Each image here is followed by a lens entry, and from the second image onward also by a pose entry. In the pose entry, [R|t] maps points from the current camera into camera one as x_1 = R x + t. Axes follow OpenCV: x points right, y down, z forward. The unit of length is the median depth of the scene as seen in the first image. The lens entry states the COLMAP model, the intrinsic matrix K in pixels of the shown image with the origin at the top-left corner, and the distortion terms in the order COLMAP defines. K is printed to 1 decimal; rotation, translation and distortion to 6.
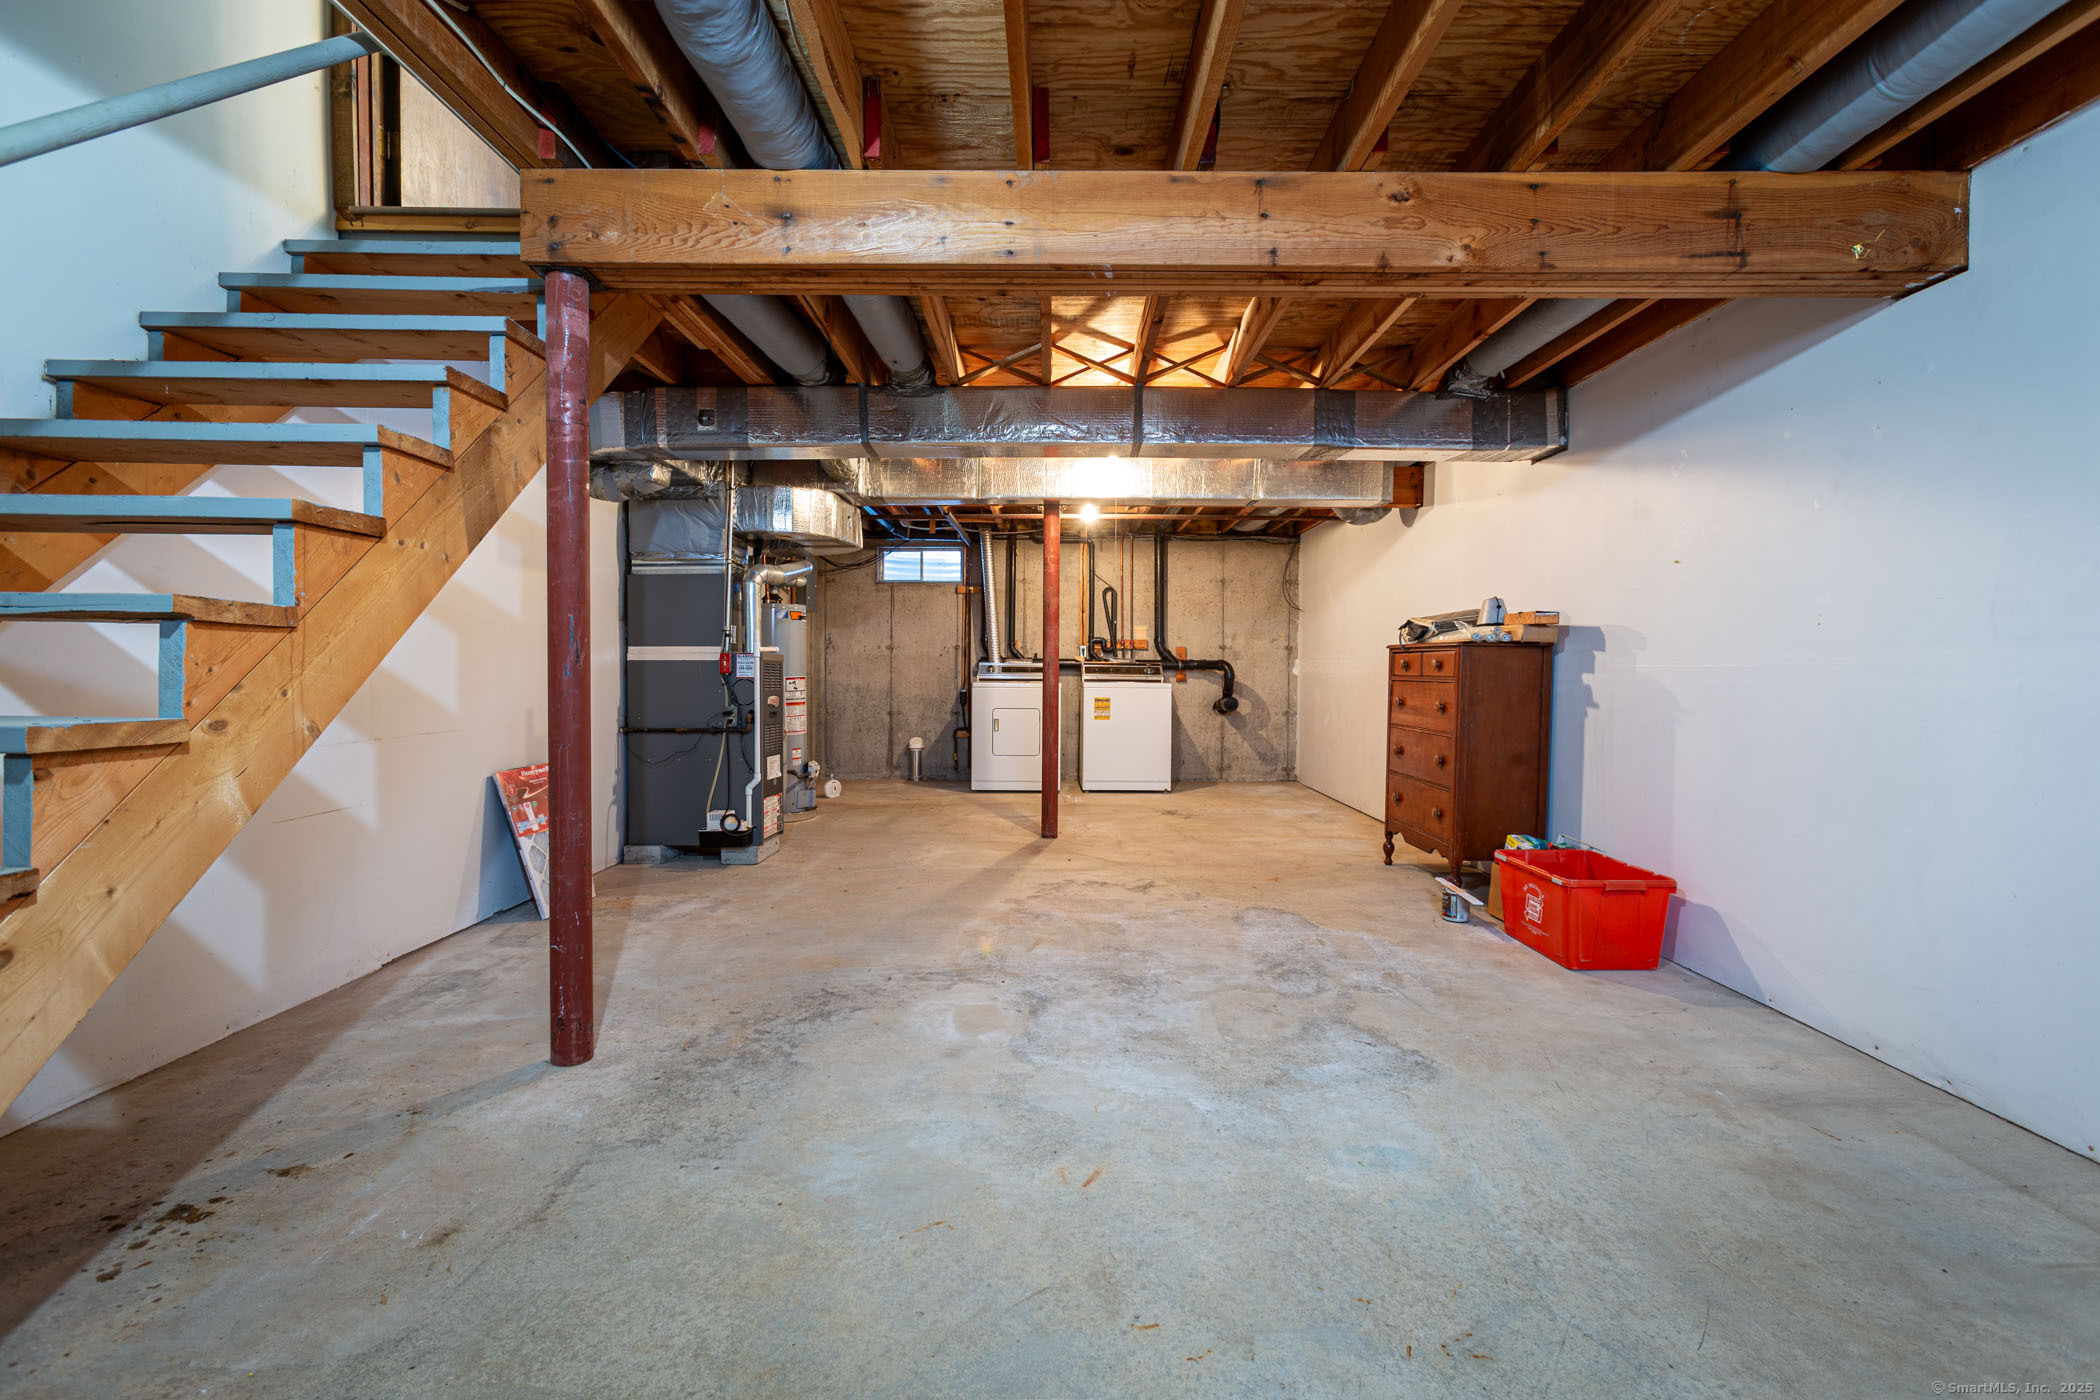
lens RADIAL K [[920.1, 0, 1057.9], [0, 920.1, 695.4], [0, 0, 1]] dist [-0.026485, 0.008200]
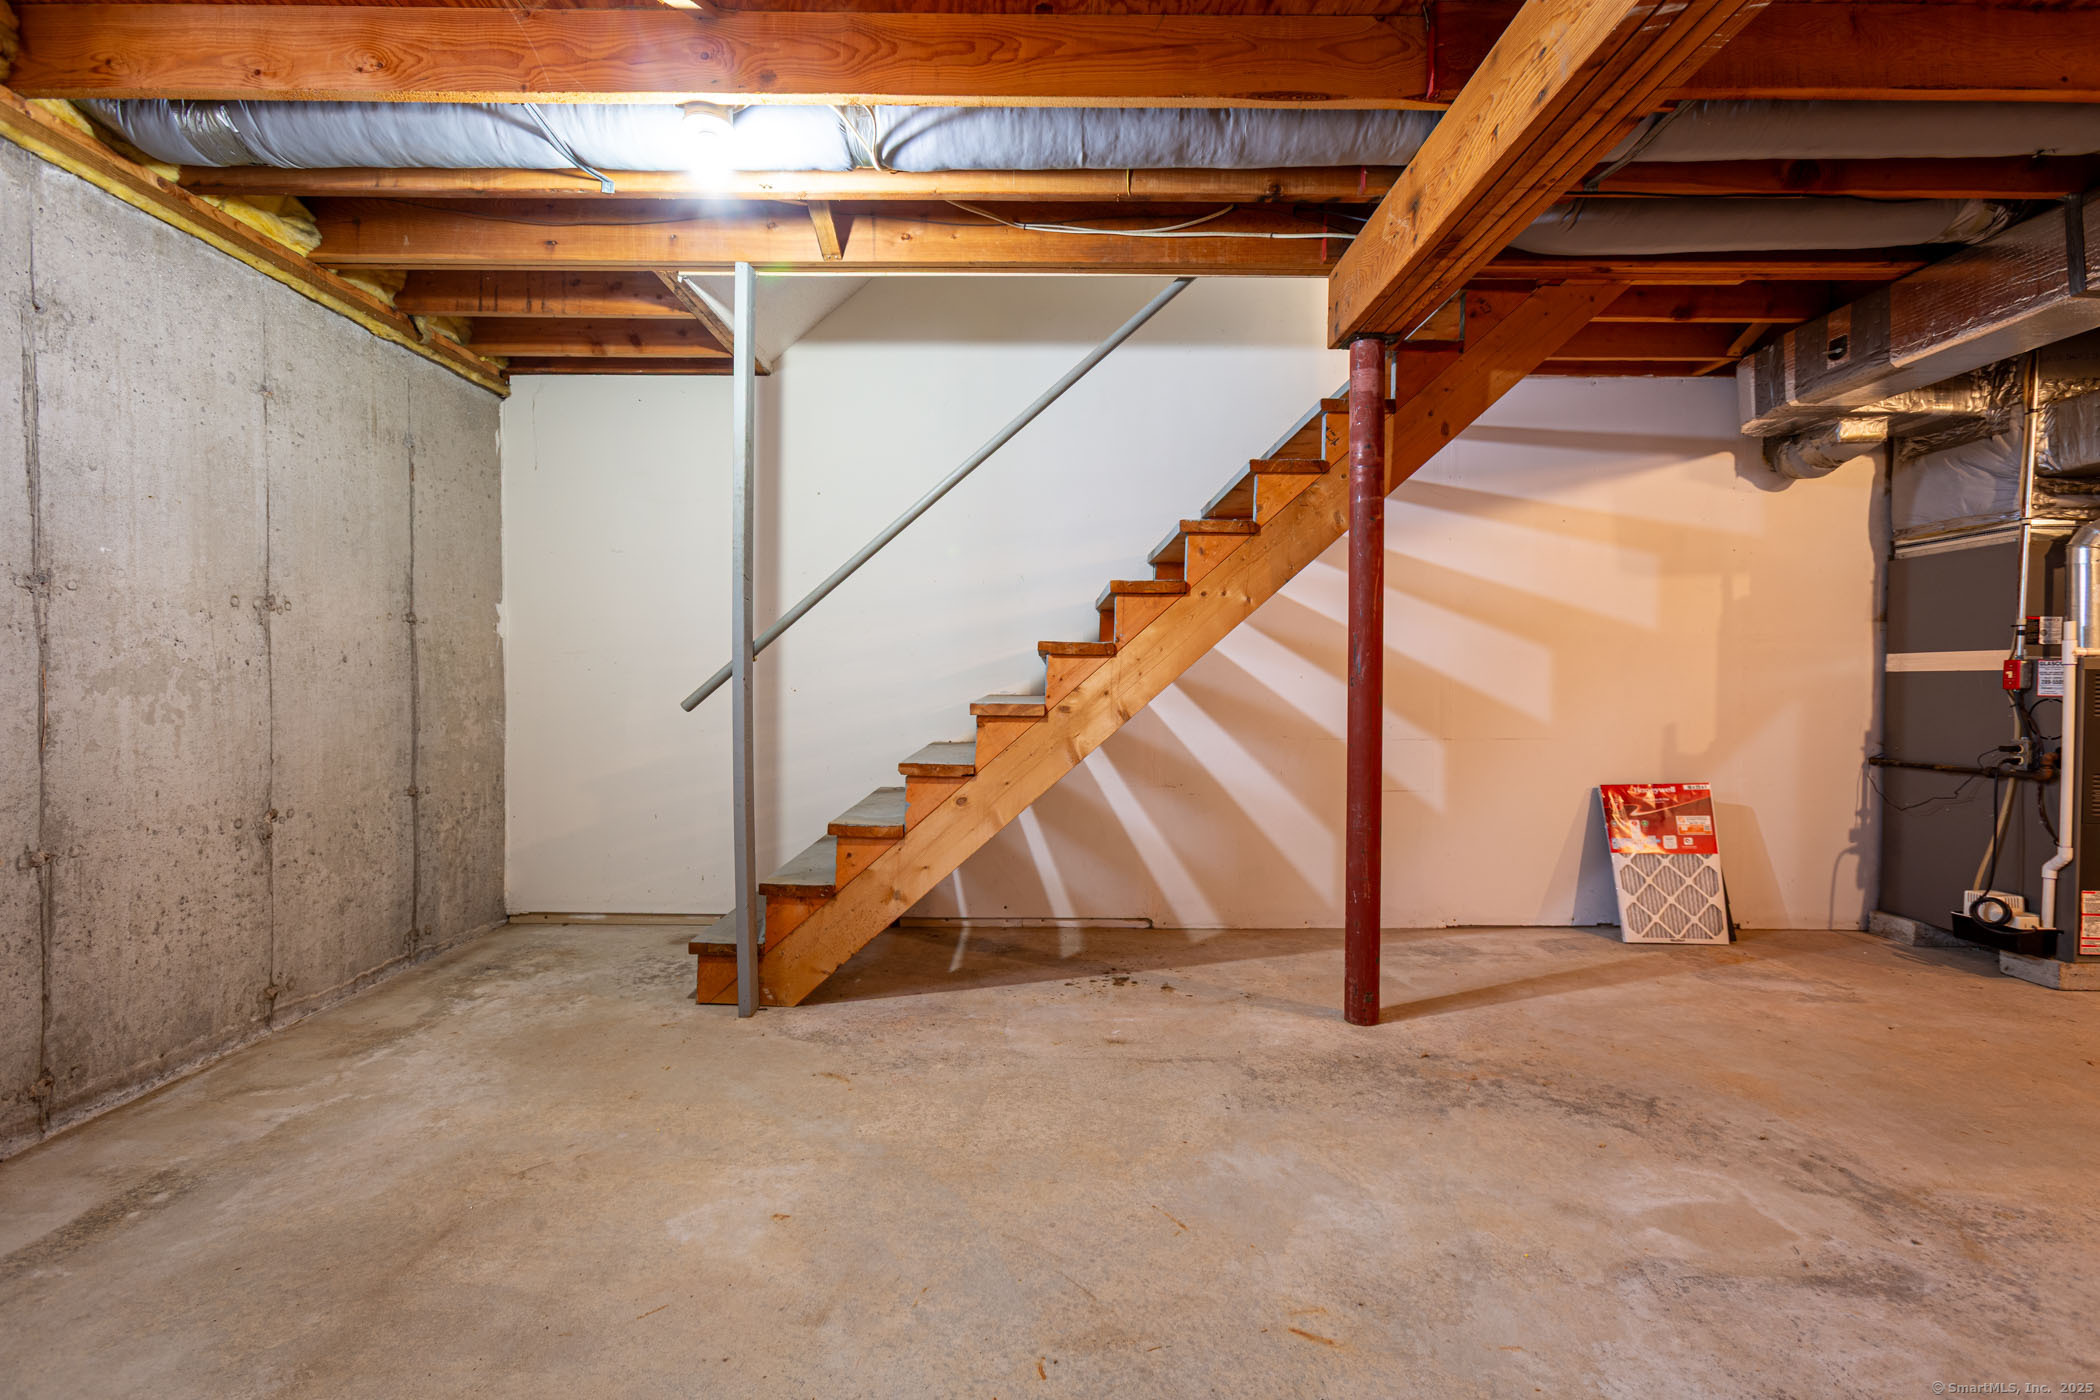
lens RADIAL K [[938.6, 0, 1049.8], [0, 938.6, 686.6], [0, 0, 1]] dist [-0.000501, 0.000364]
pose [[0.006010, 0.005247, -0.999968, 0.539944], [-0.033189, 0.999436, 0.005044, -0.010455], [0.999431, 0.033157, 0.006181, 0.494620]]
